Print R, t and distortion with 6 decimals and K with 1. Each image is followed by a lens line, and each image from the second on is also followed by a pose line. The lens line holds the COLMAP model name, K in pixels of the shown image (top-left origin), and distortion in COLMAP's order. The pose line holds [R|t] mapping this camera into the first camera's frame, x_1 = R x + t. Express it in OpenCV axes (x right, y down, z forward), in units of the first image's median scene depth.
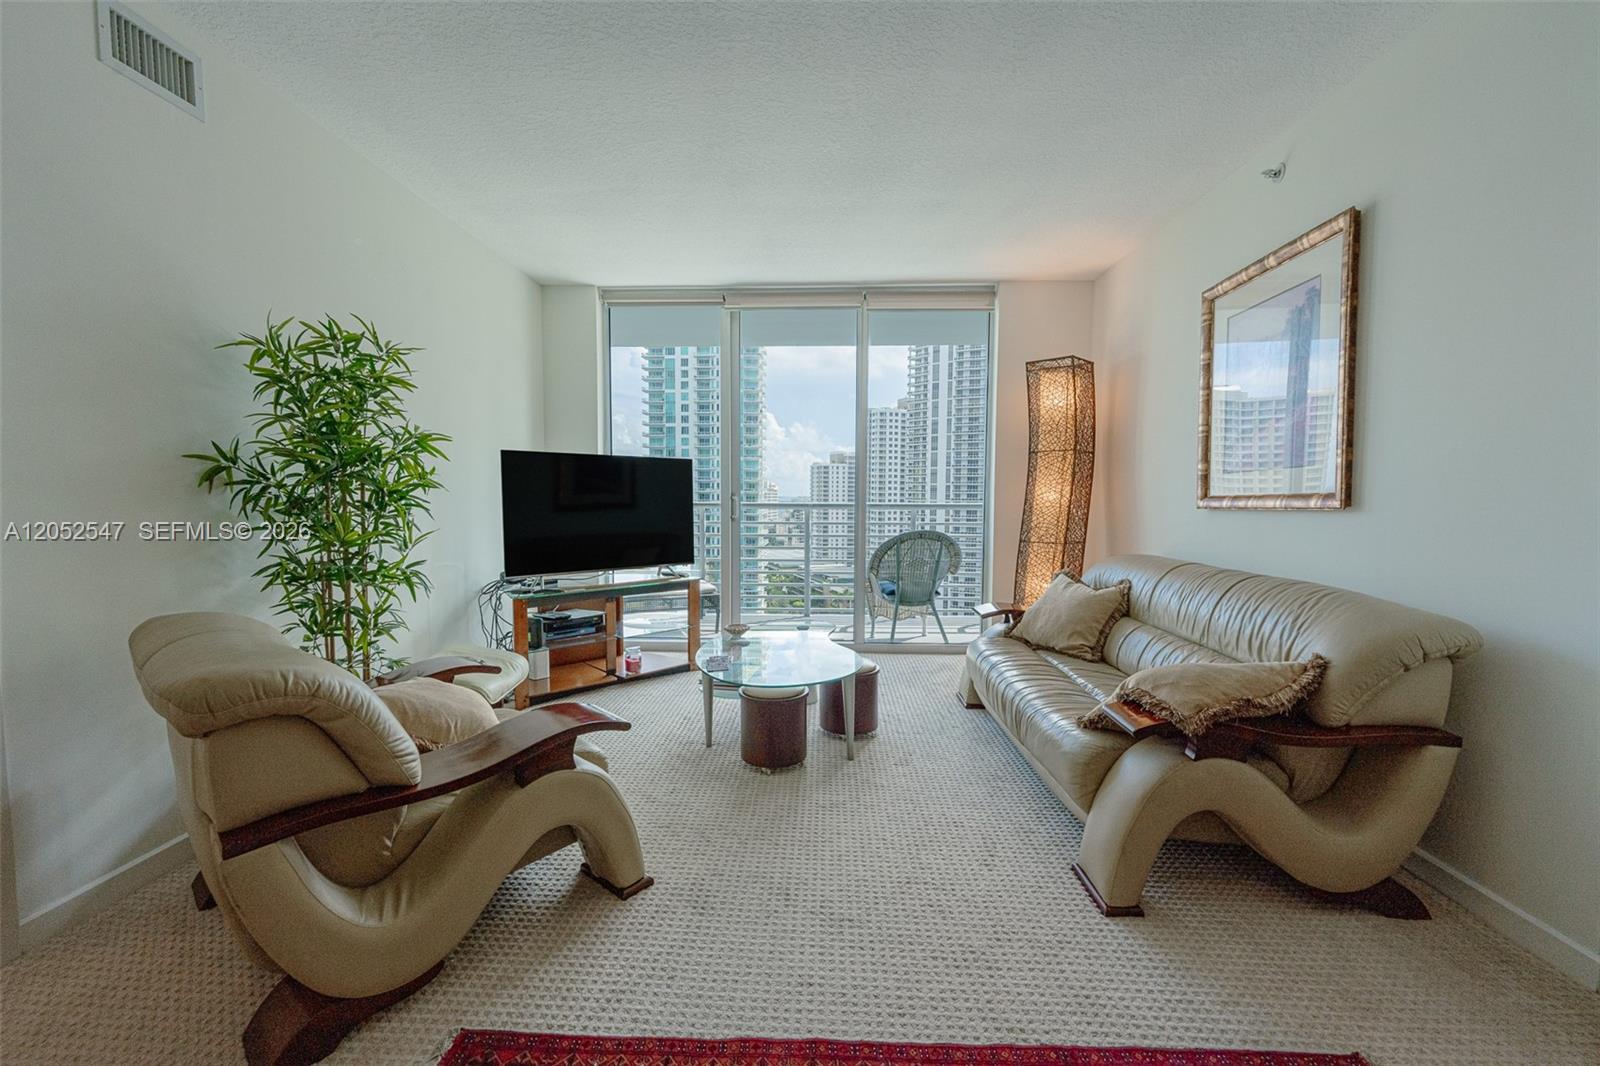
lens RADIAL K [[640.8, 0, 800.0], [0, 640.8, 533.0], [0, 0, 1]] dist [-0.001101, -0.000553]
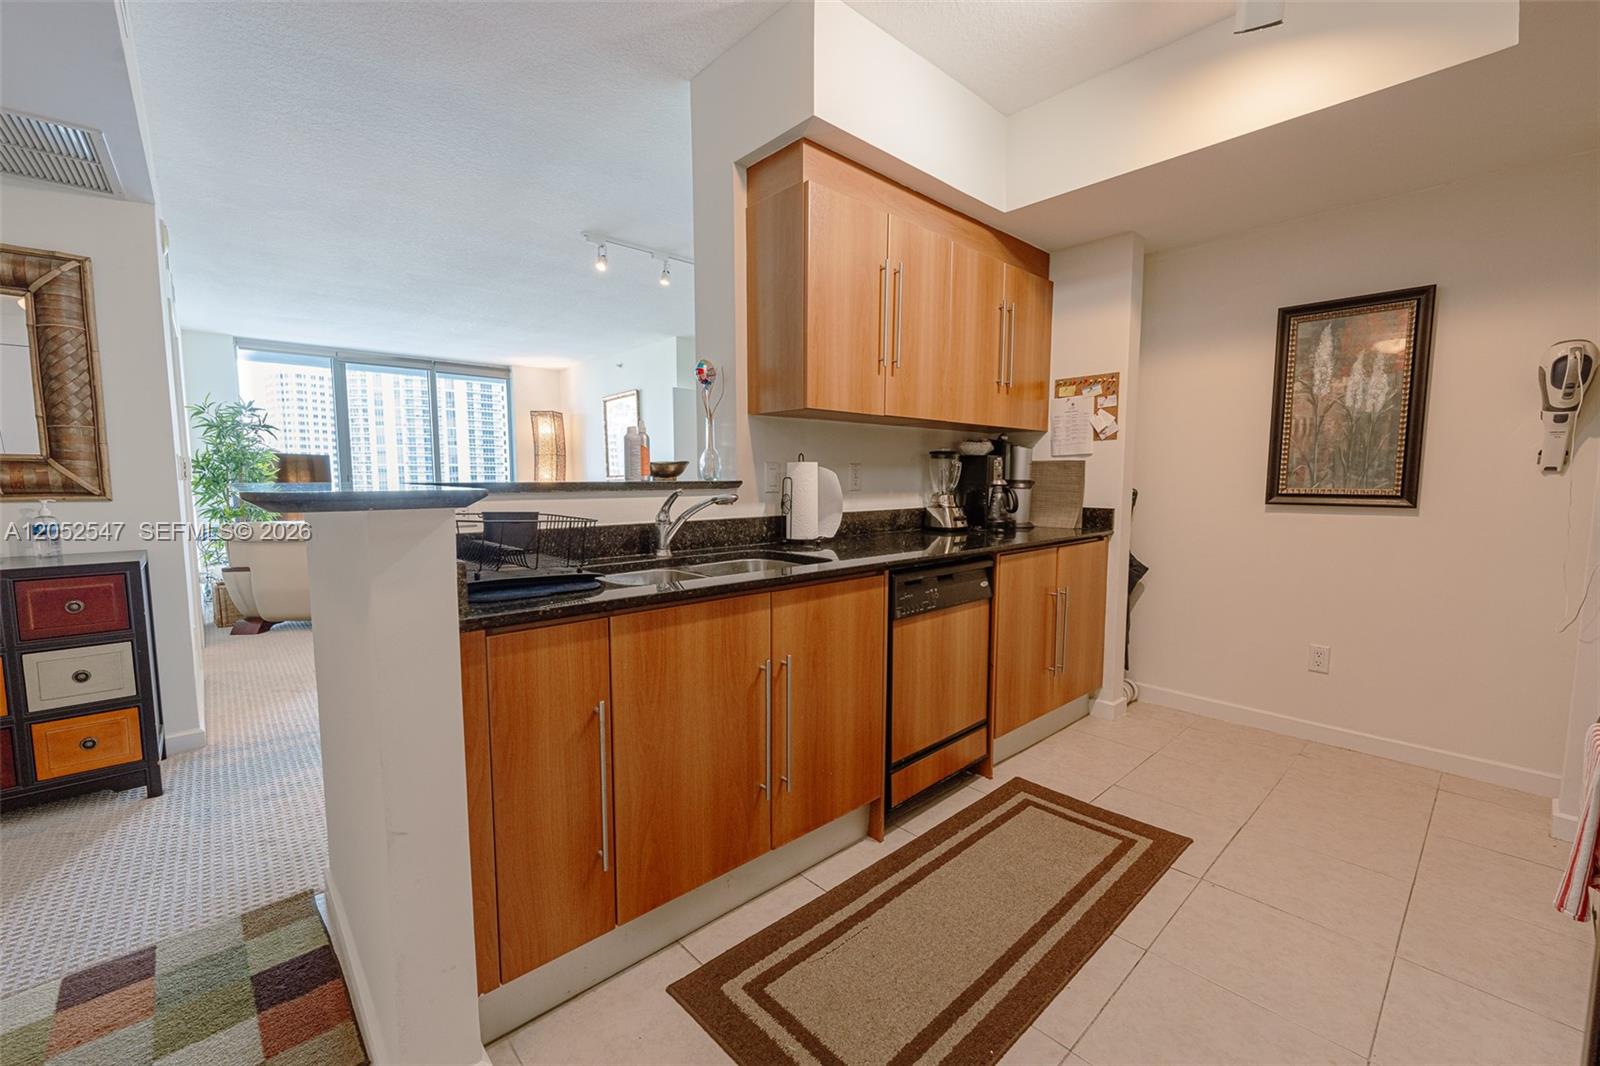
lens RADIAL K [[647.9, 0, 798.0], [0, 647.9, 535.8], [0, 0, 1]] dist [-0.000278, -0.000942]
pose [[0.712500, -0.069338, 0.698238, -0.490686], [0.046661, 0.997585, 0.051451, 0.062986], [-0.700119, -0.004078, 0.714015, -1.035892]]
